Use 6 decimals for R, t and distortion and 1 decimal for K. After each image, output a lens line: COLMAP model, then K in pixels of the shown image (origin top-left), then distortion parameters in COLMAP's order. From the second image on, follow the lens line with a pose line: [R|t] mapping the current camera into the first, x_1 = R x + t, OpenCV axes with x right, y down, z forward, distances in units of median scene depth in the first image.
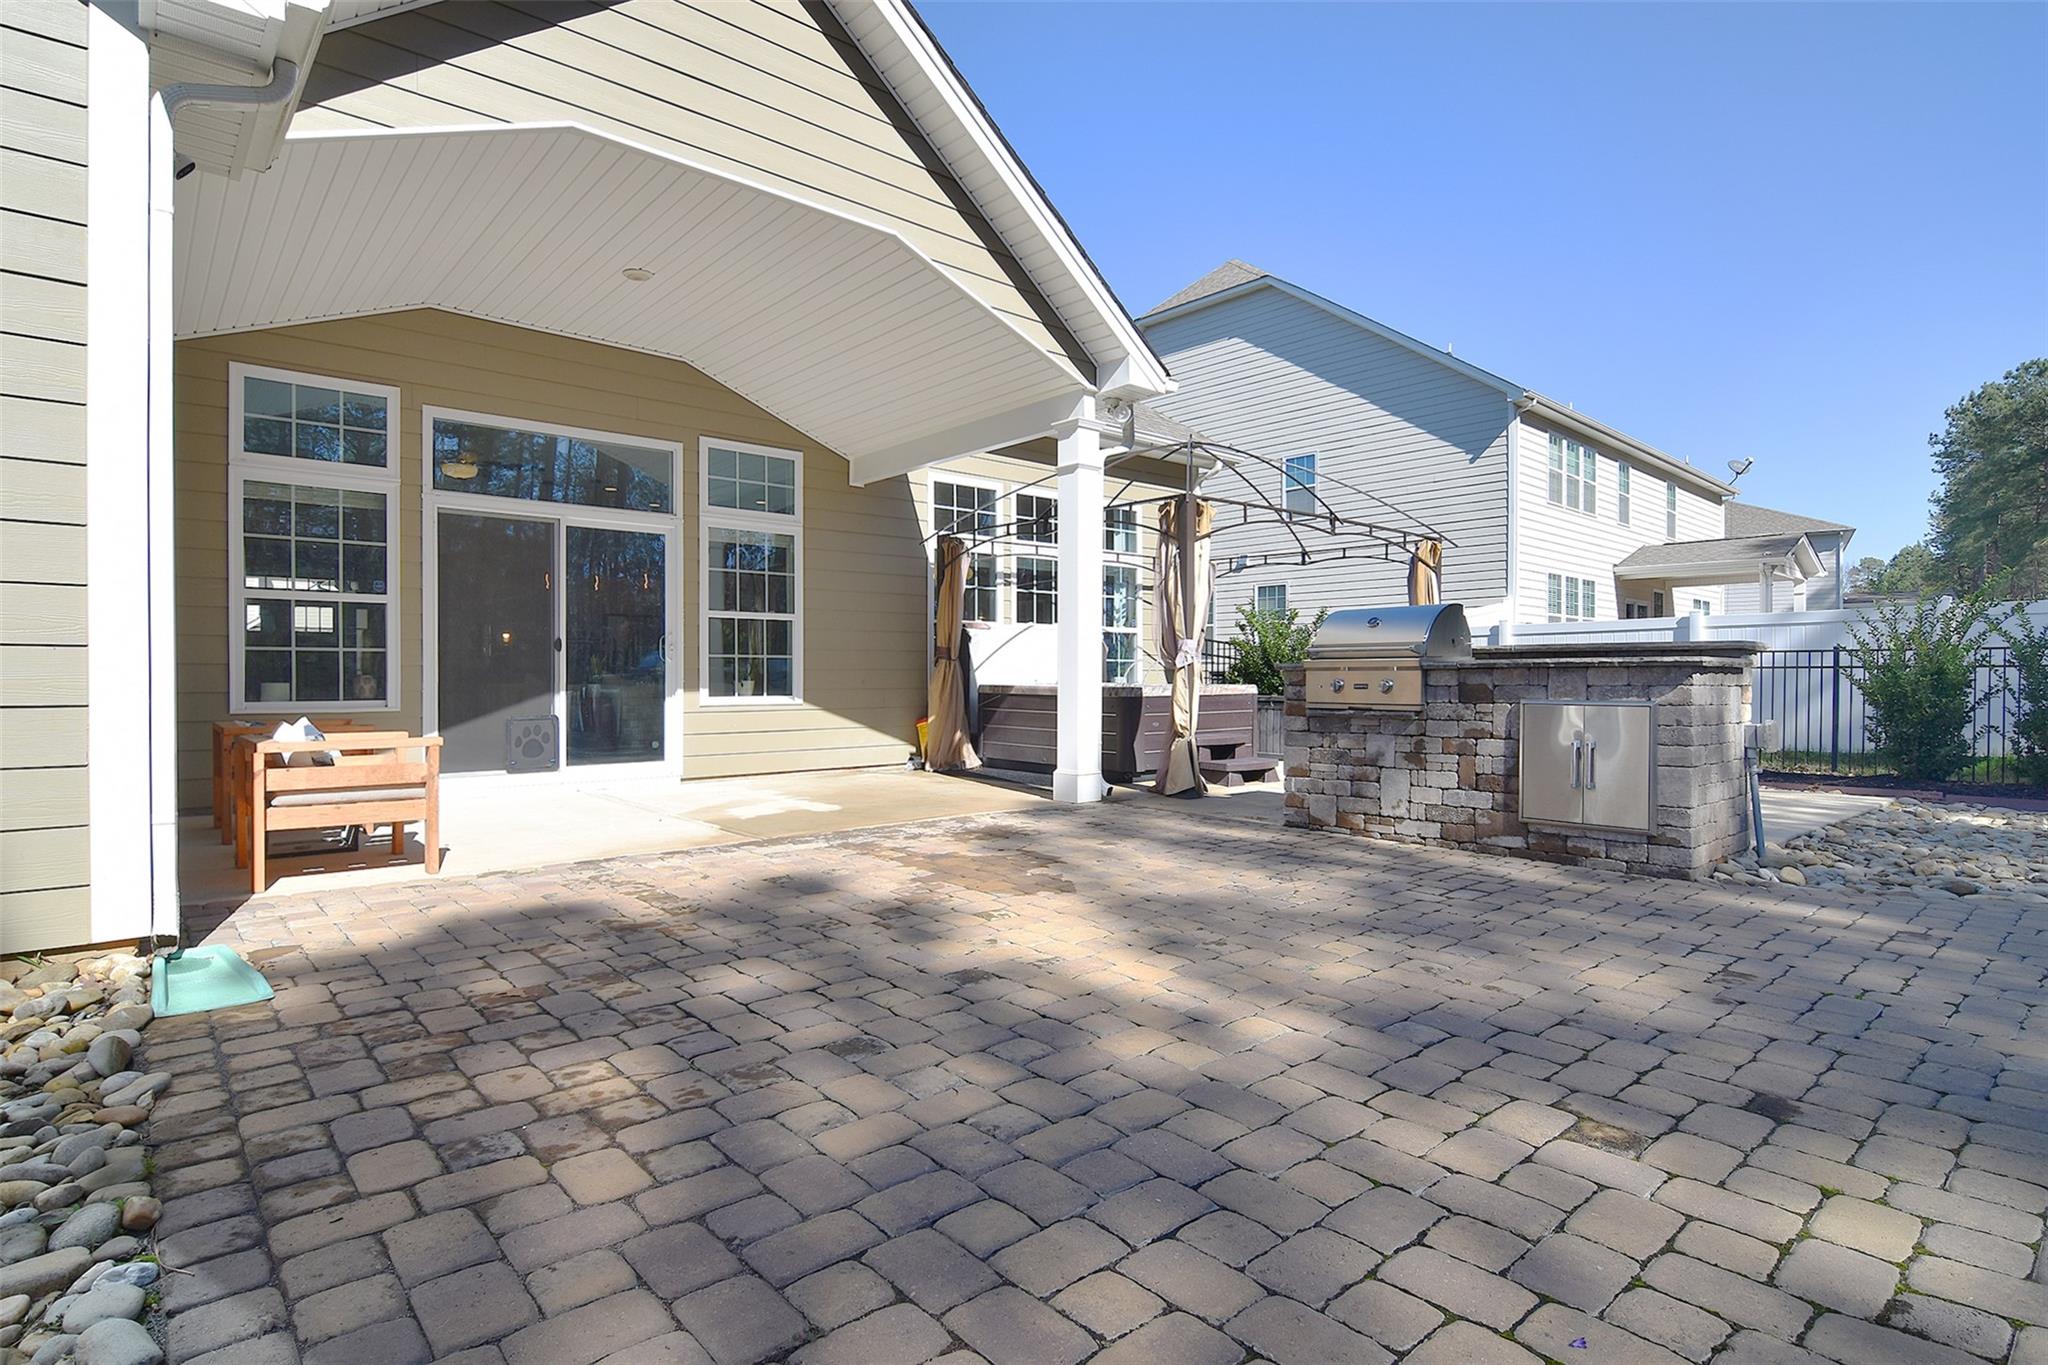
lens RADIAL K [[1054.1, 0, 1032.0], [0, 1054.1, 655.0], [0, 0, 1]] dist [-0.000789, -0.015600]
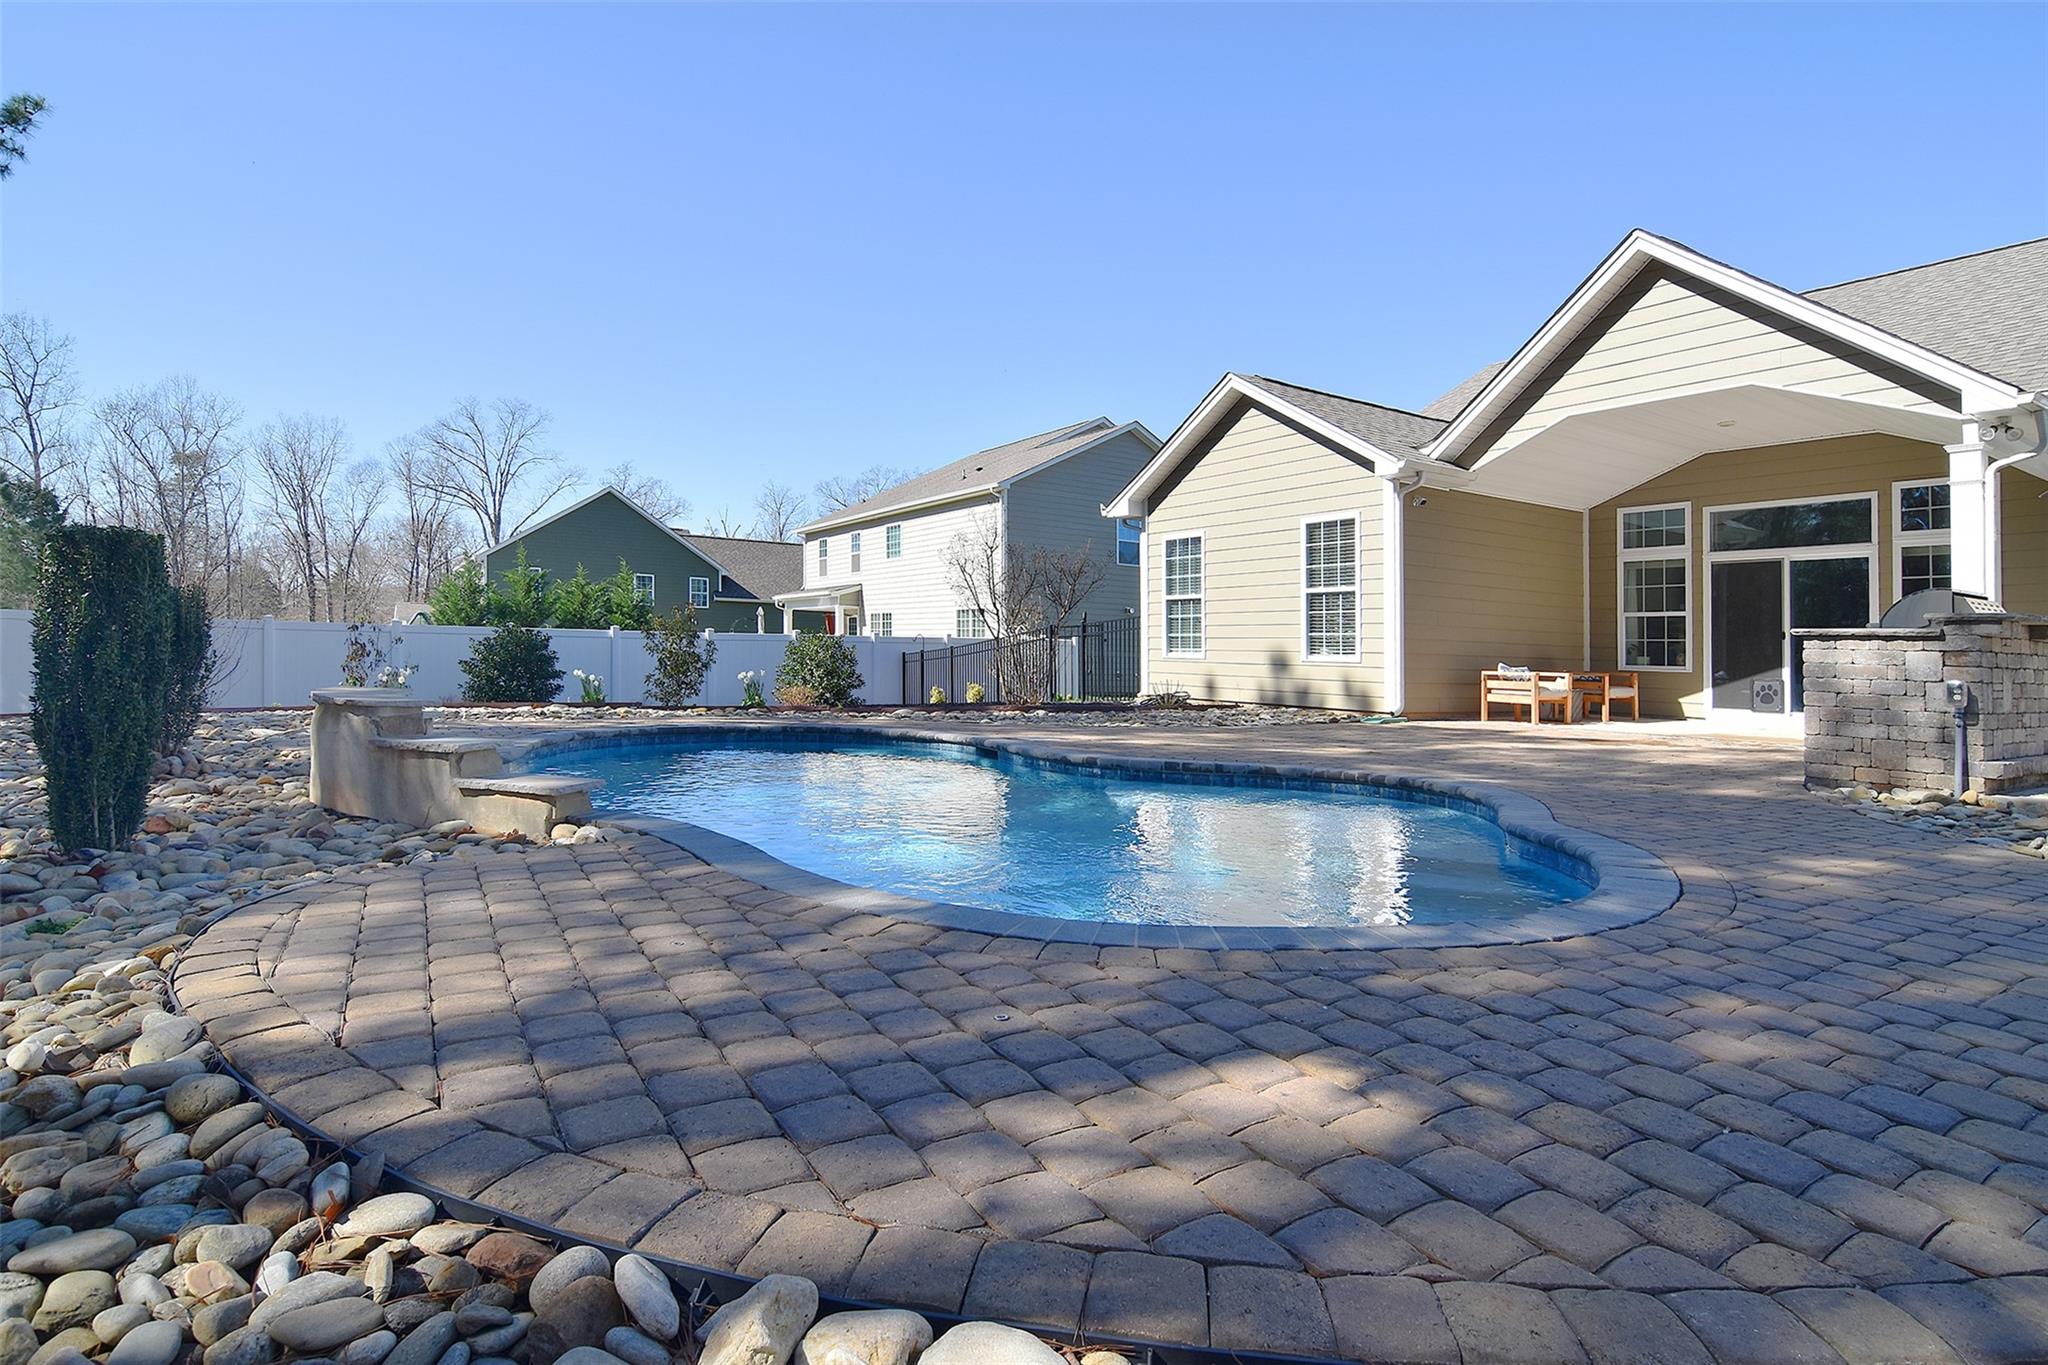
lens RADIAL K [[1054.1, 0, 1039.7], [0, 1054.1, 637.6], [0, 0, 1]] dist [-0.000789, -0.015600]
pose [[-0.147025, -0.017125, -0.988985, 1.112217], [-0.004309, 0.999852, -0.016673, 0.020839], [0.989123, 0.001810, -0.147077, 0.097124]]
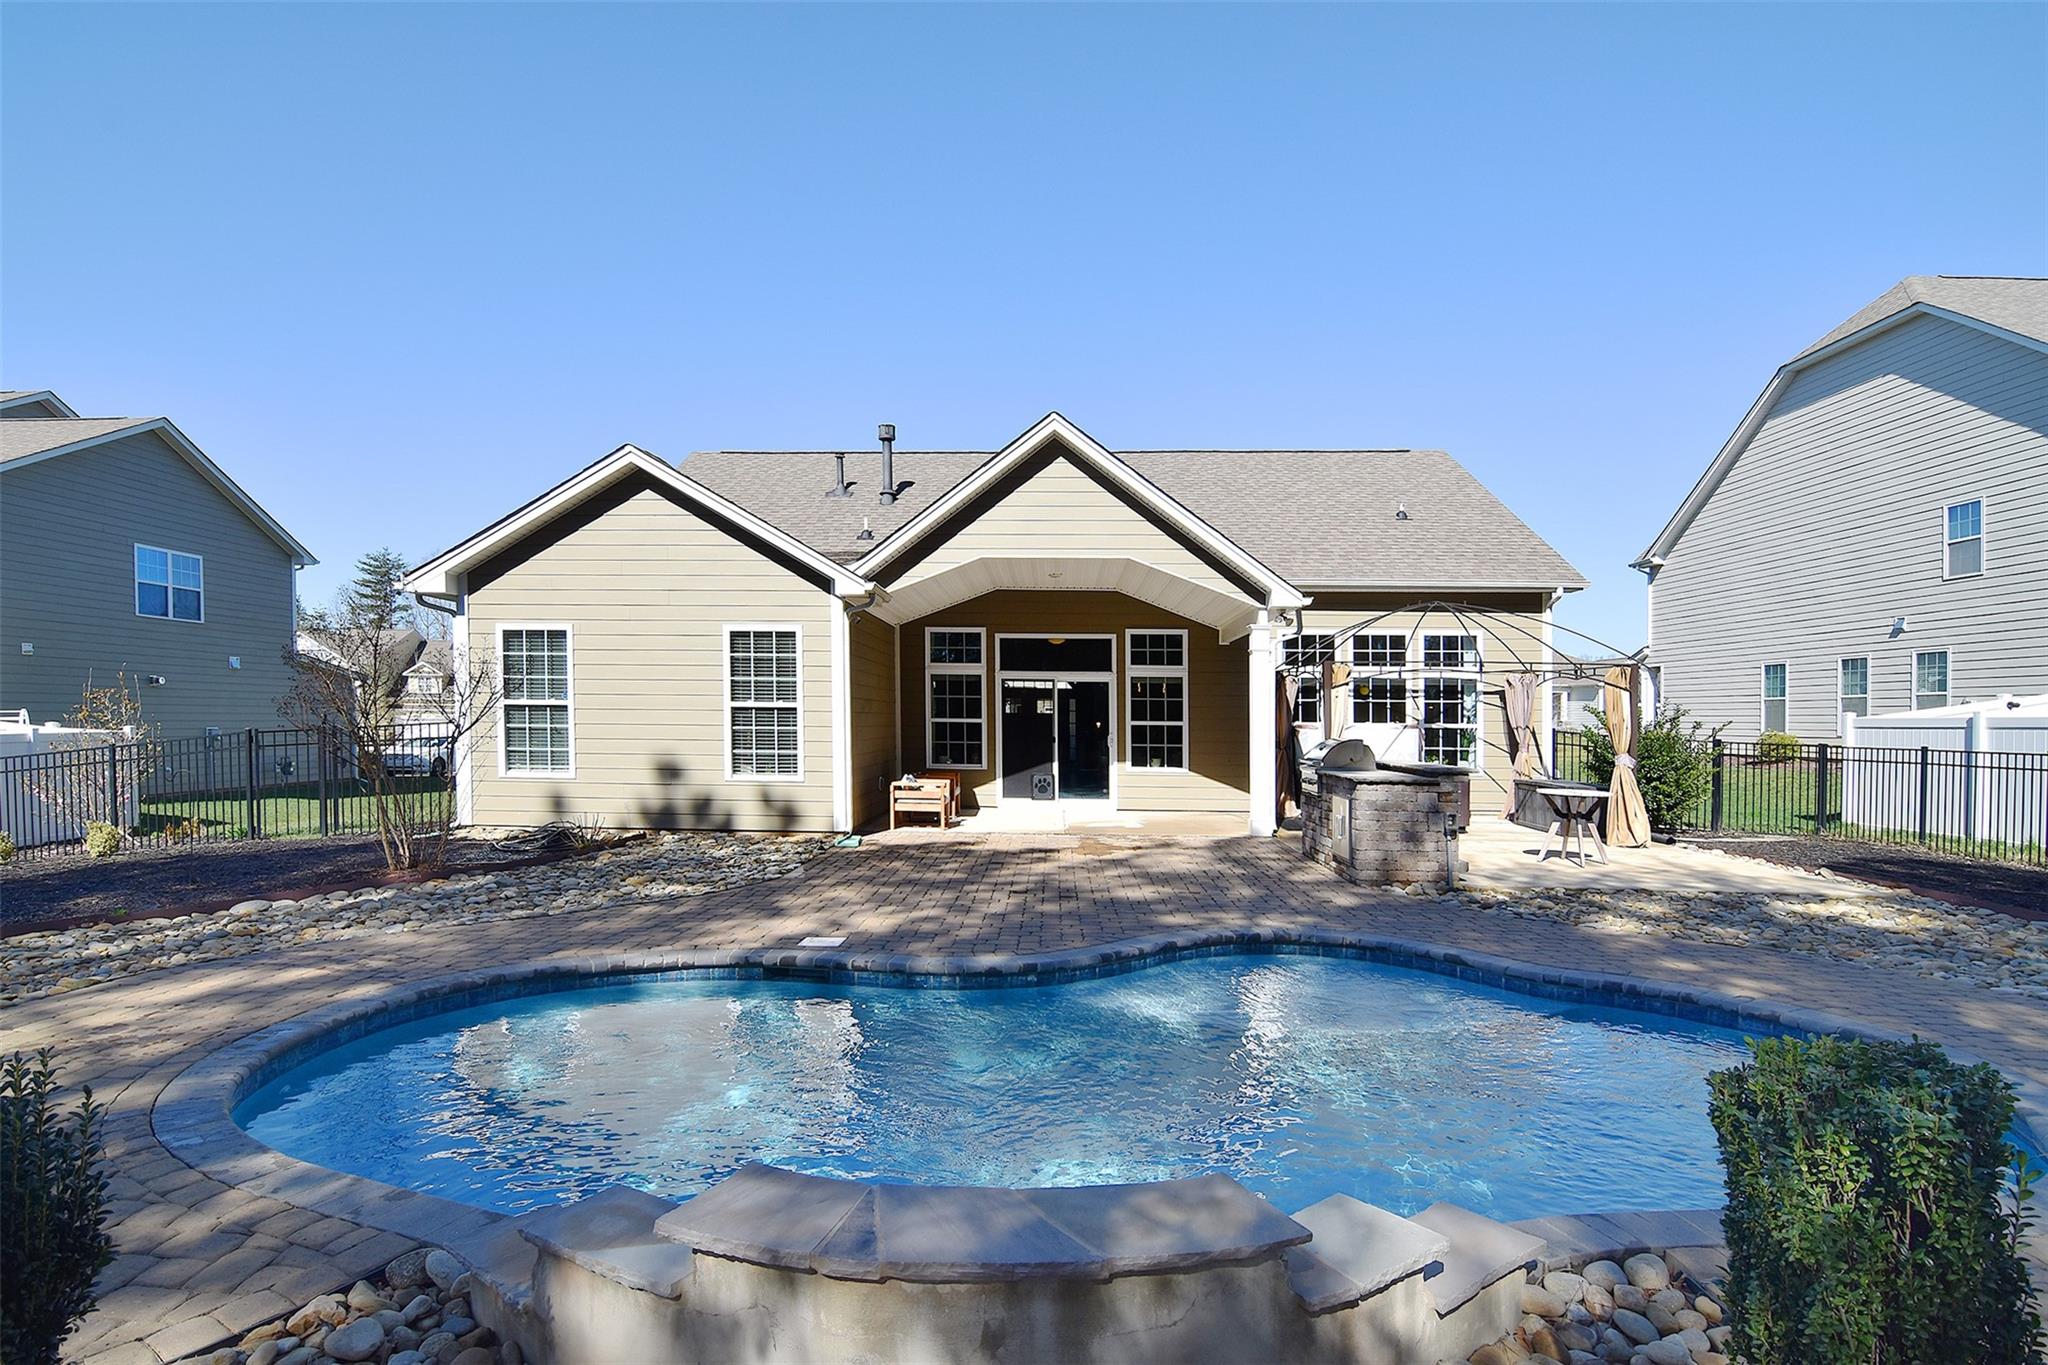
lens RADIAL K [[1054.1, 0, 978.0], [0, 1054.1, 750.1], [0, 0, 1]] dist [-0.000789, -0.015600]
pose [[0.700135, 0.032559, -0.713267, 0.794831], [0.002416, 0.998846, 0.047966, -0.076527], [0.714006, -0.035306, 0.699249, -0.479221]]
